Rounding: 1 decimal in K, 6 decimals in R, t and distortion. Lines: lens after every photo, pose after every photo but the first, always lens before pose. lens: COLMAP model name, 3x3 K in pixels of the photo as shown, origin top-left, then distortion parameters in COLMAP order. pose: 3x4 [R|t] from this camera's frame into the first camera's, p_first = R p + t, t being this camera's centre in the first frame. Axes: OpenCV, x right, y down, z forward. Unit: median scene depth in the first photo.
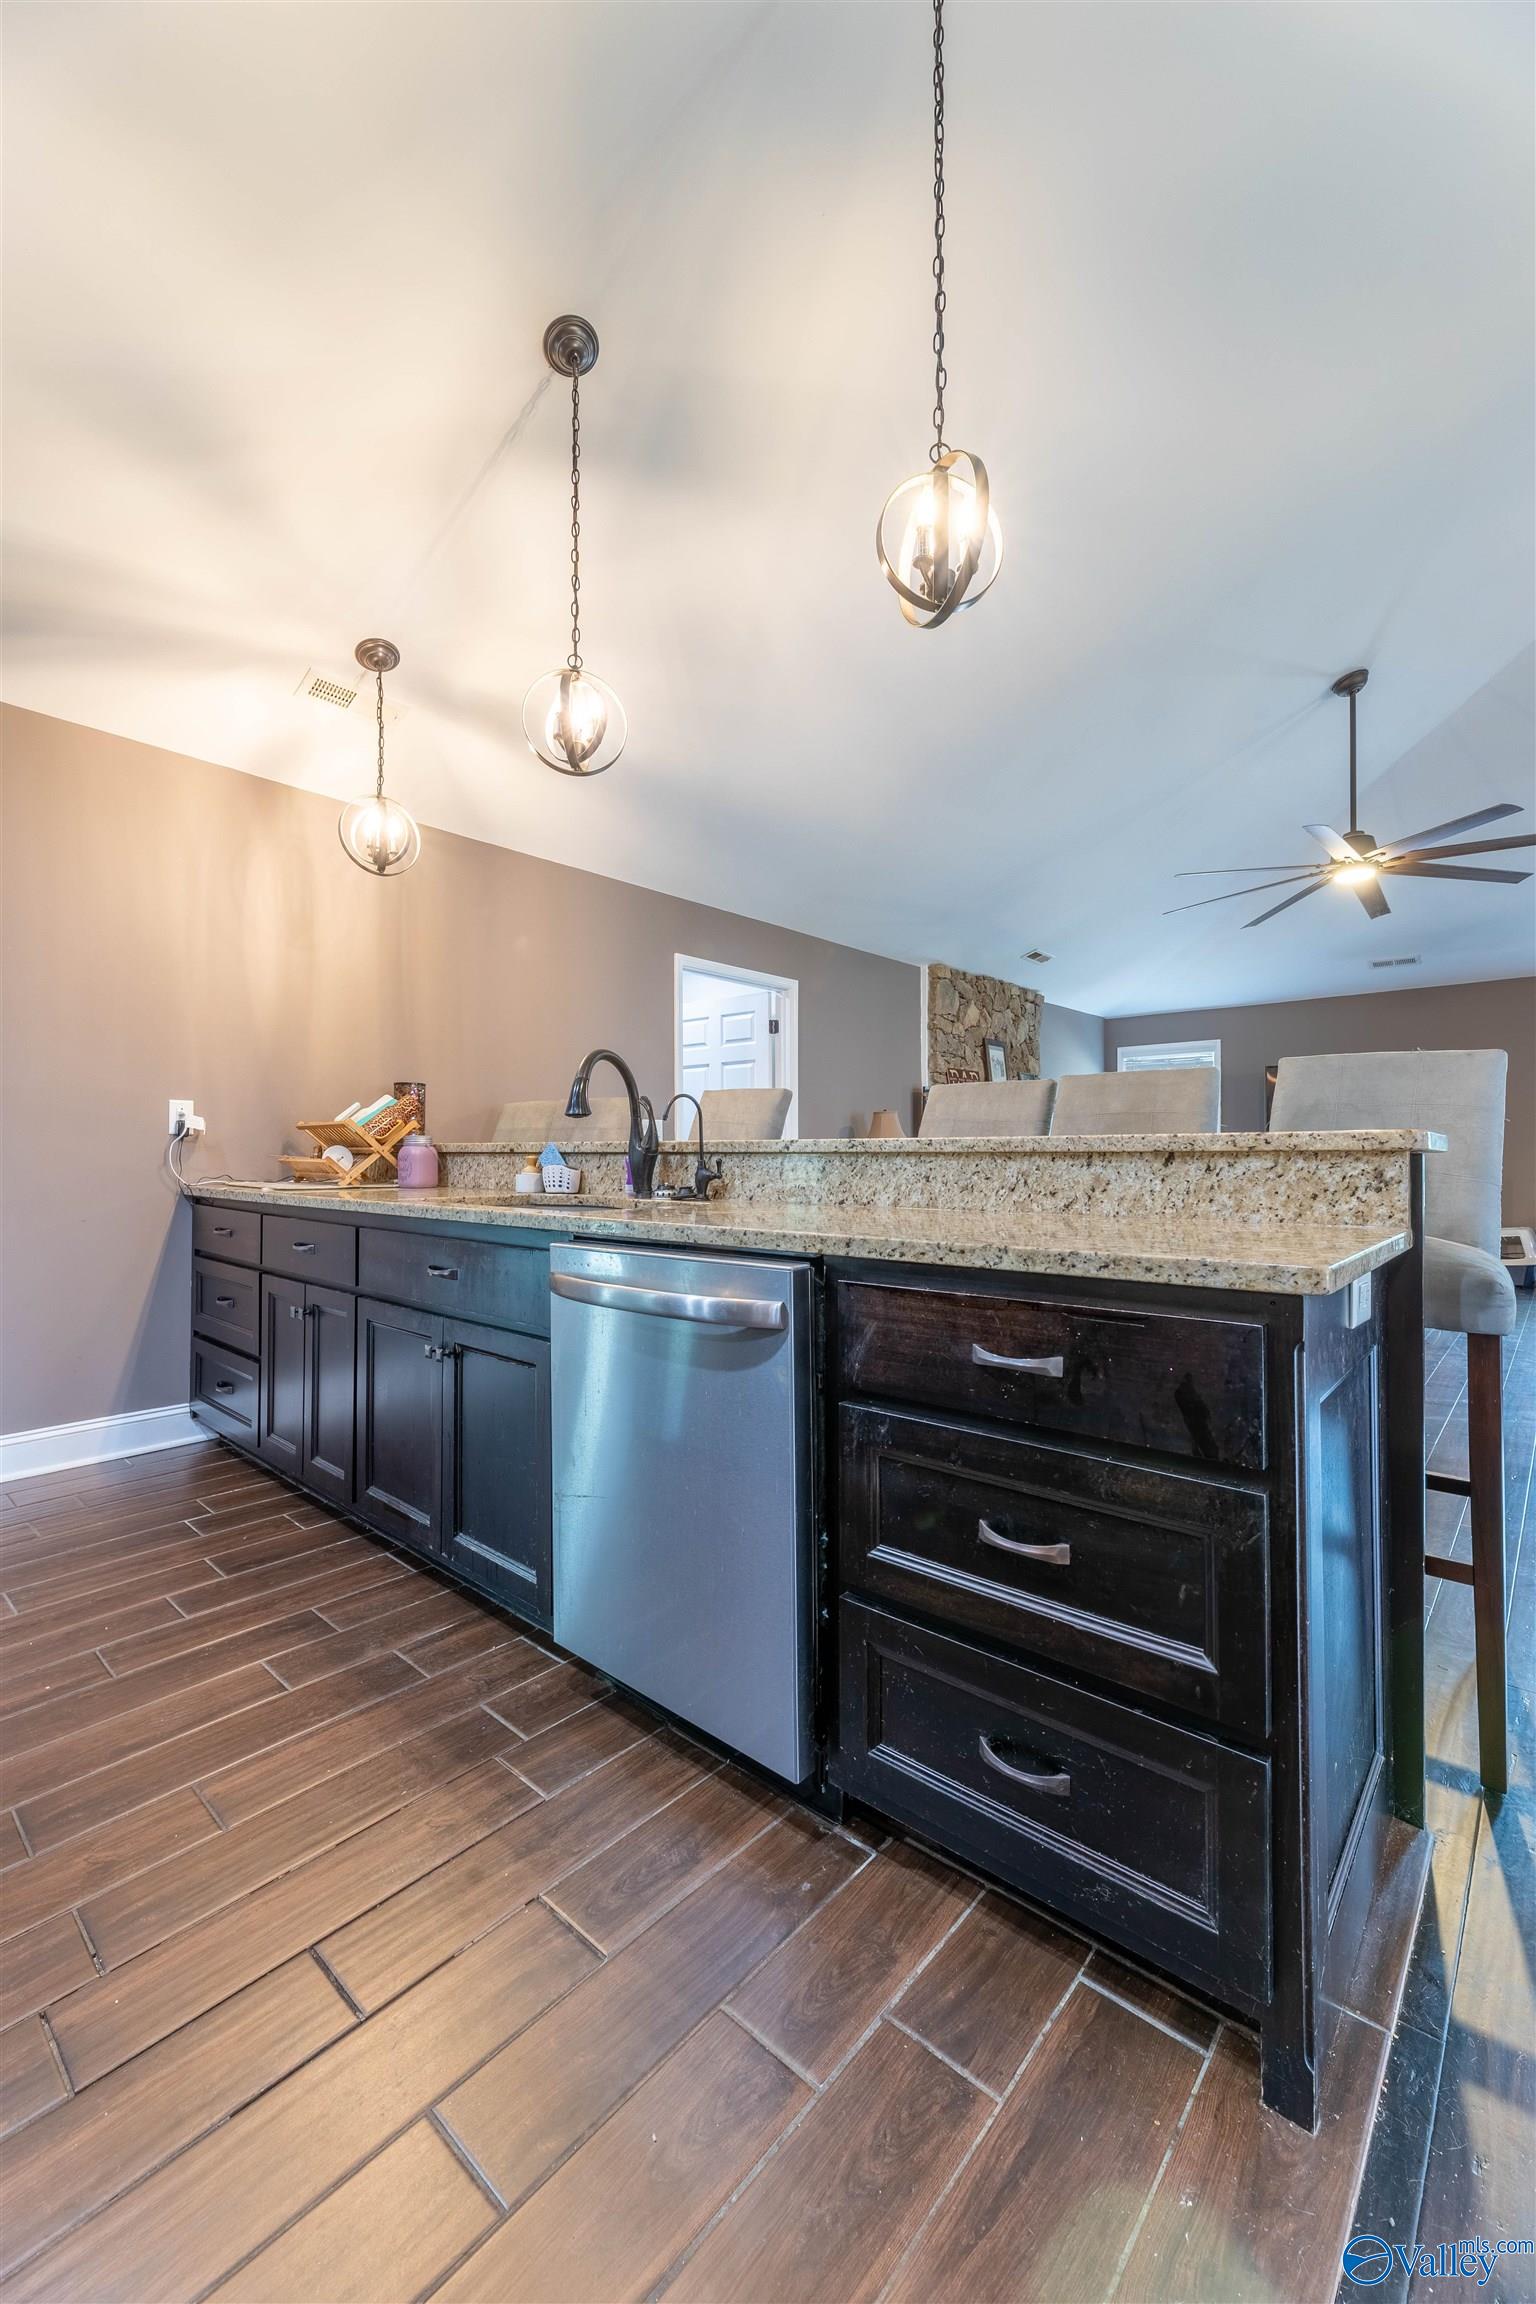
lens RADIAL K [[919.9, 0, 766.7], [0, 919.9, 1145.9], [0, 0, 1]] dist [0.001530, -0.000462]
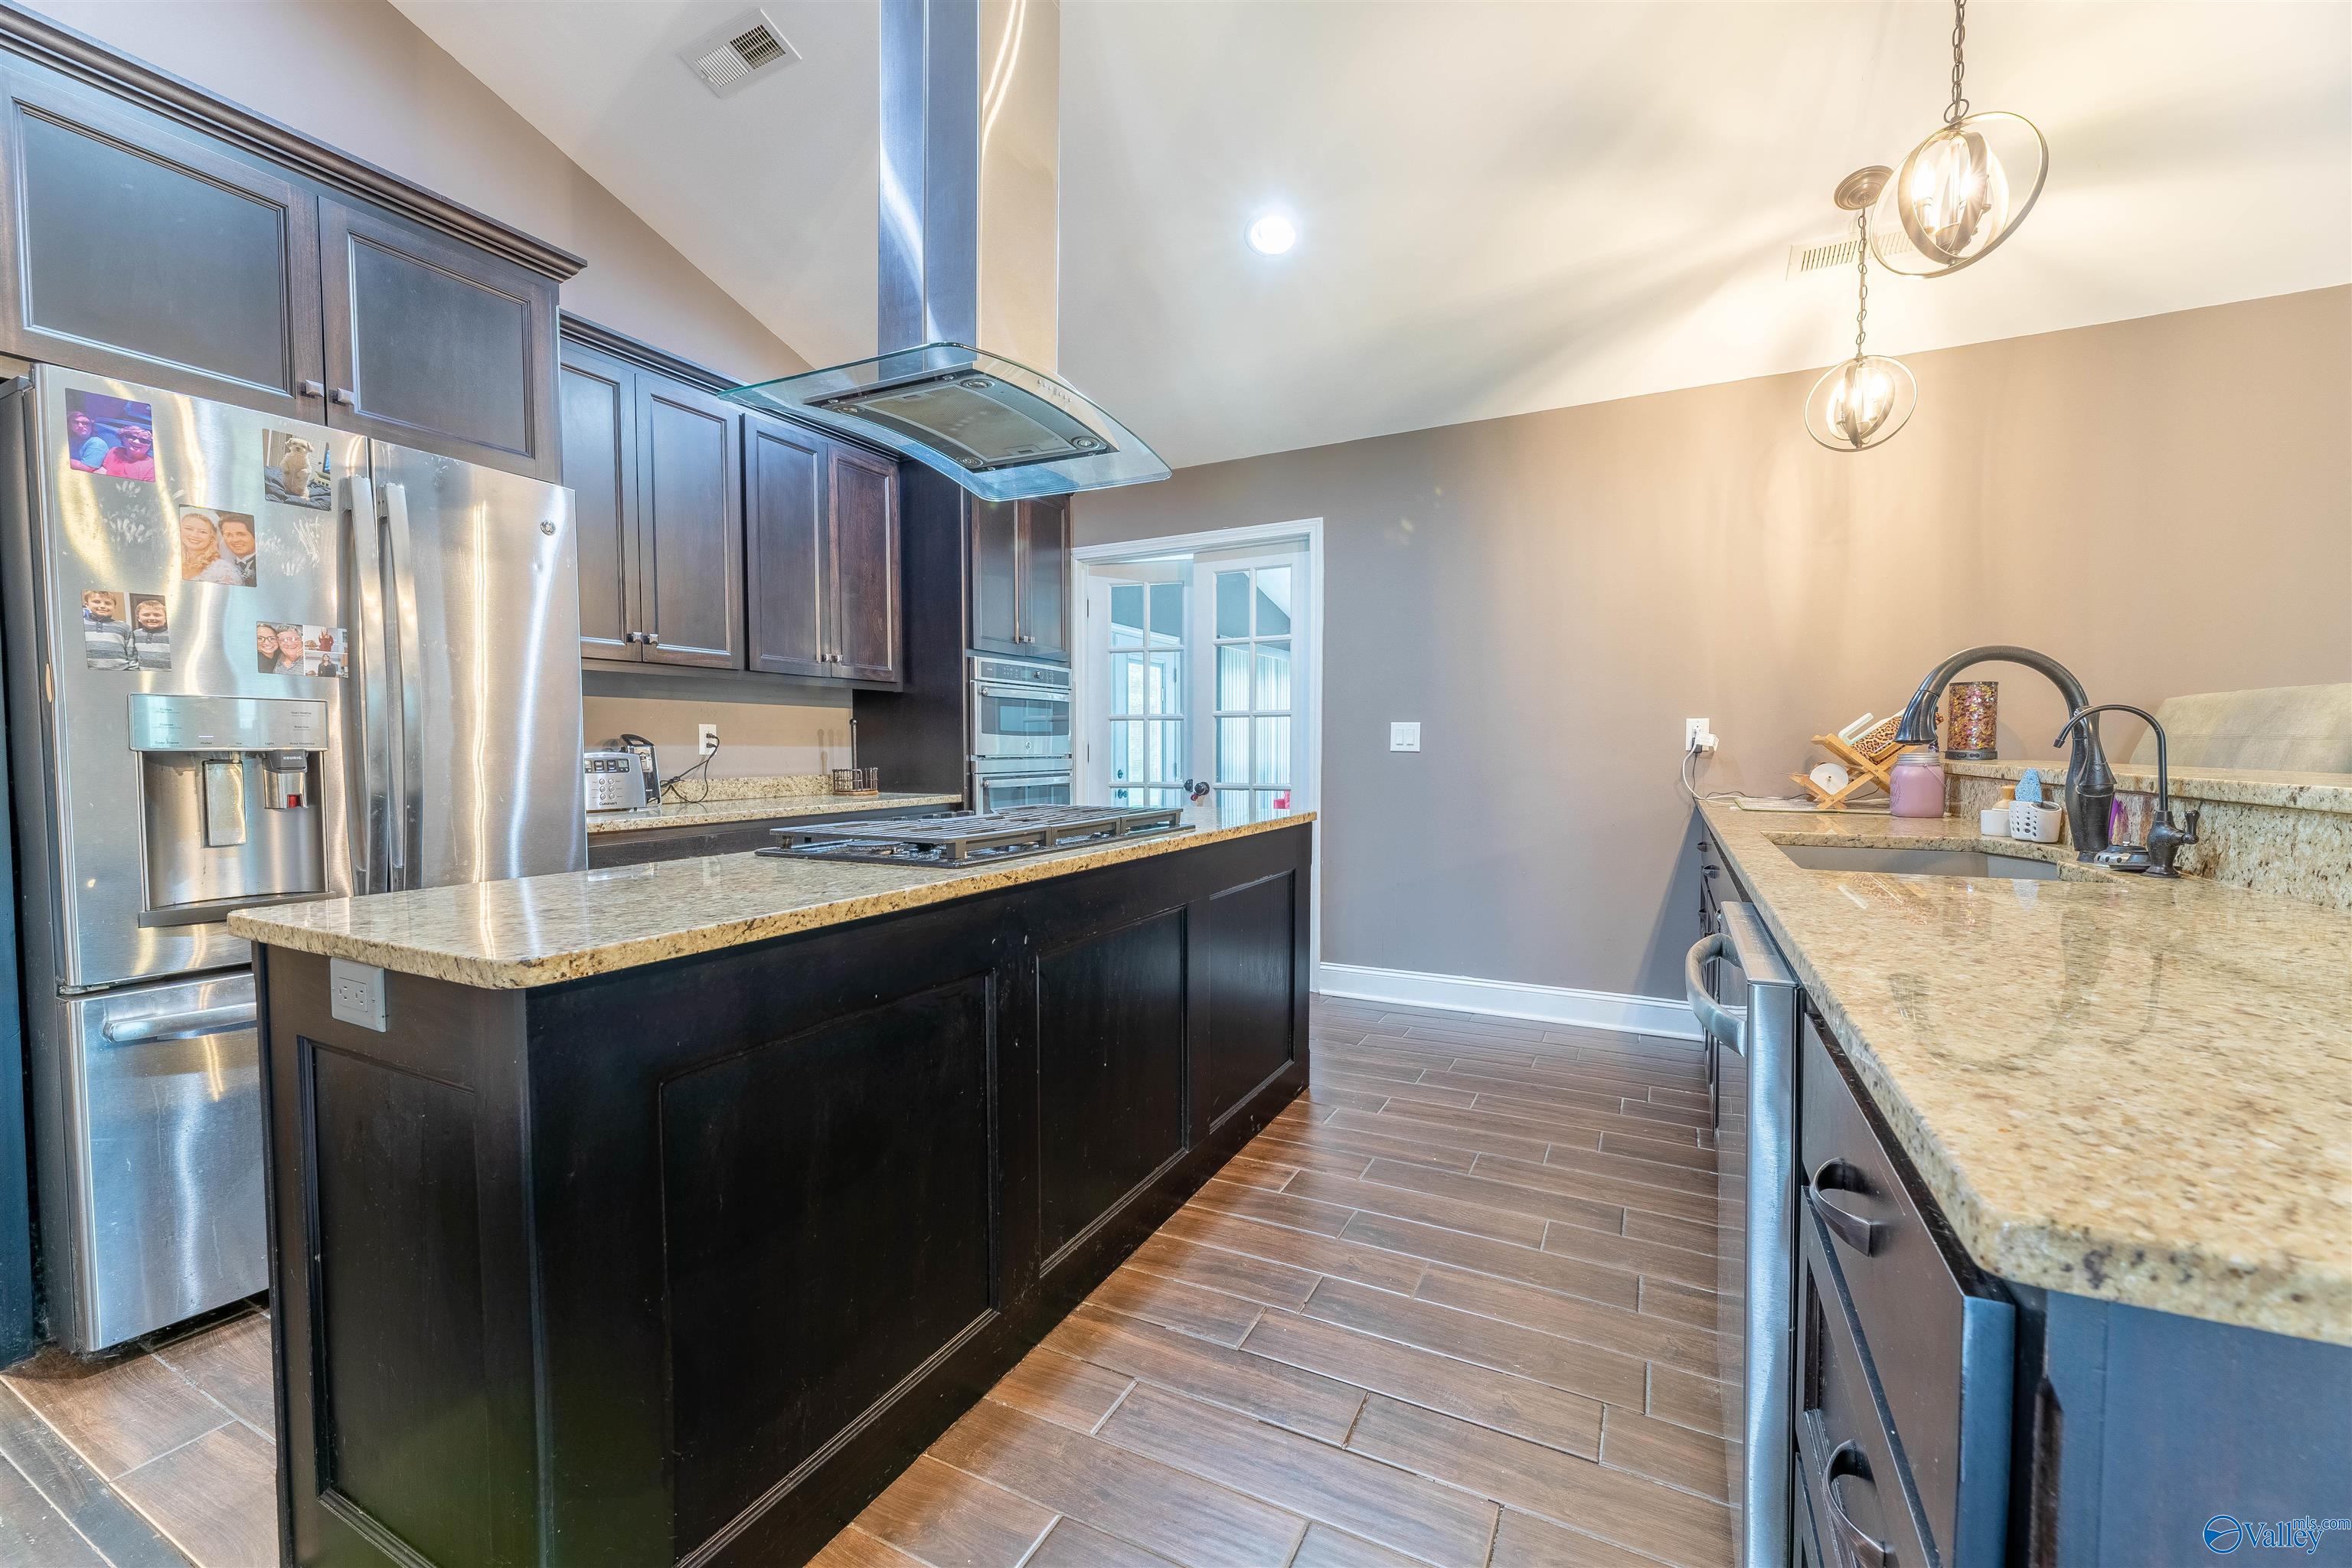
lens RADIAL K [[939.1, 0, 1176.0], [0, 939.1, 784.0], [0, 0, 1]] dist [0.001530, -0.000462]
pose [[0.246141, 0.036897, -0.968531, 0.365284], [0.011357, 0.999097, 0.040948, -0.034650], [0.969167, -0.021079, 0.245500, 0.208483]]
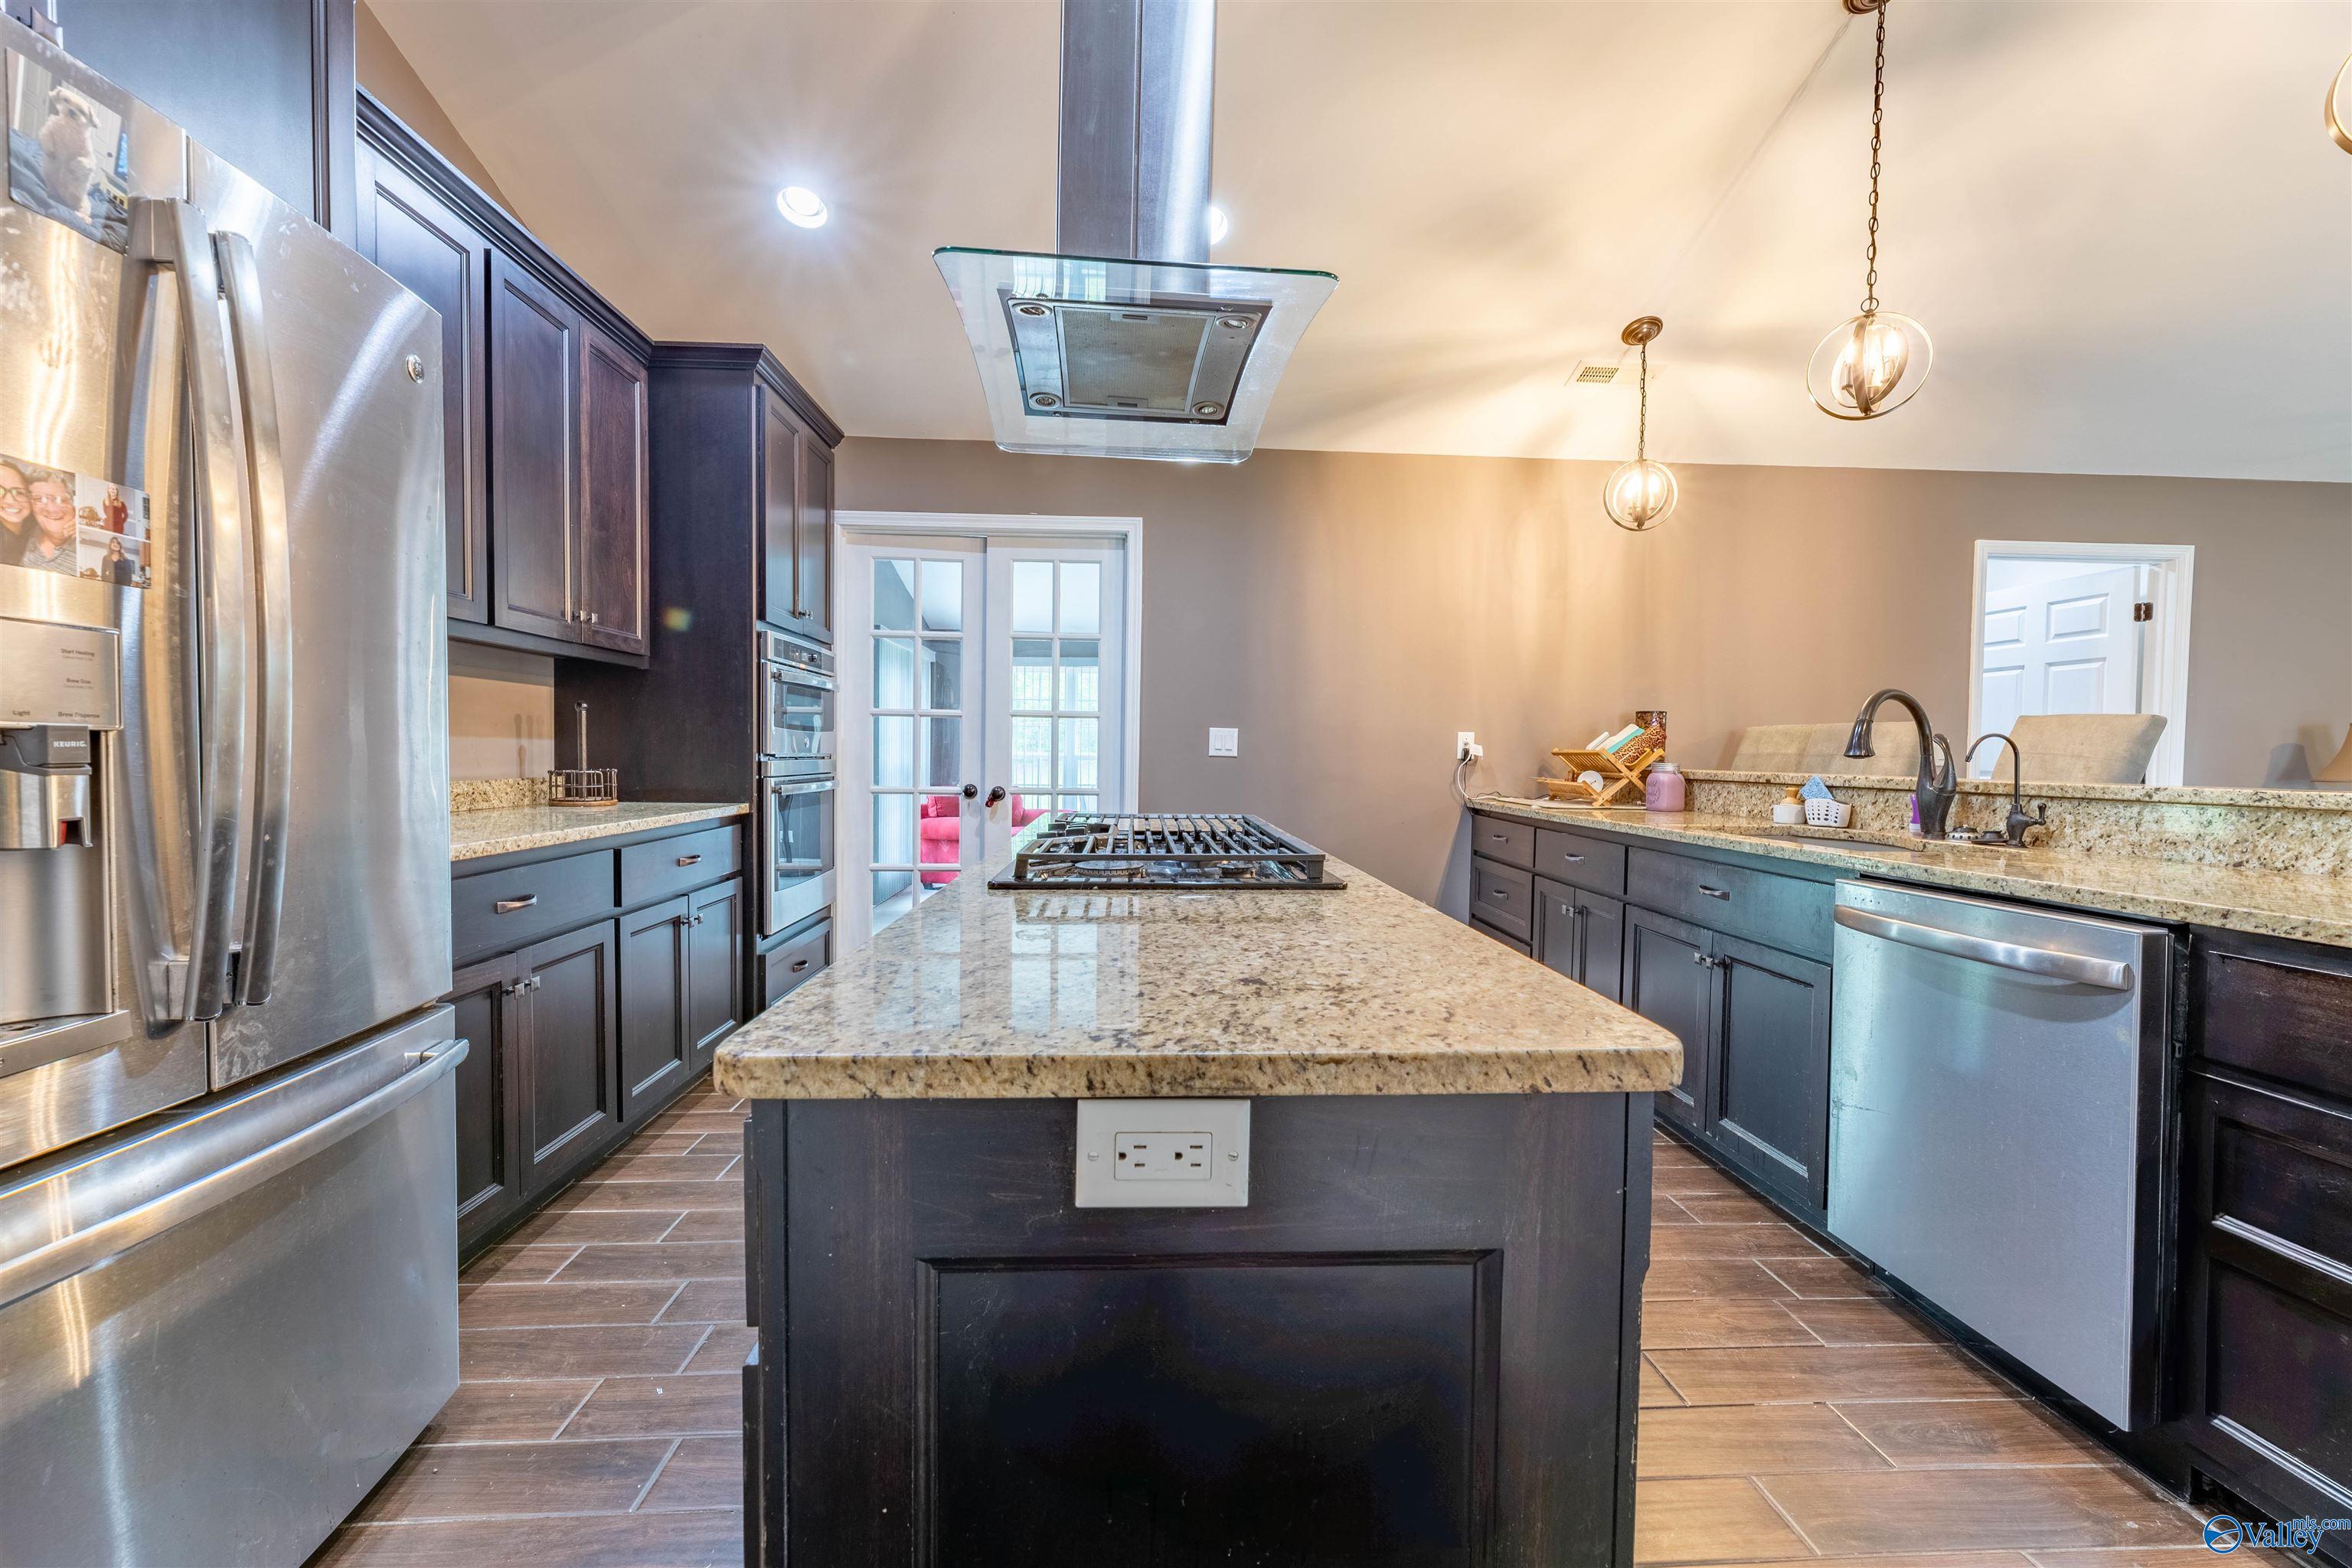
lens RADIAL K [[939.1, 0, 1176.0], [0, 939.1, 784.0], [0, 0, 1]] dist [0.001530, -0.000462]
pose [[0.703328, 0.032496, -0.710122, 0.005523], [-0.007371, 0.999234, 0.038427, -0.034483], [0.710827, -0.021792, 0.703029, -0.268793]]
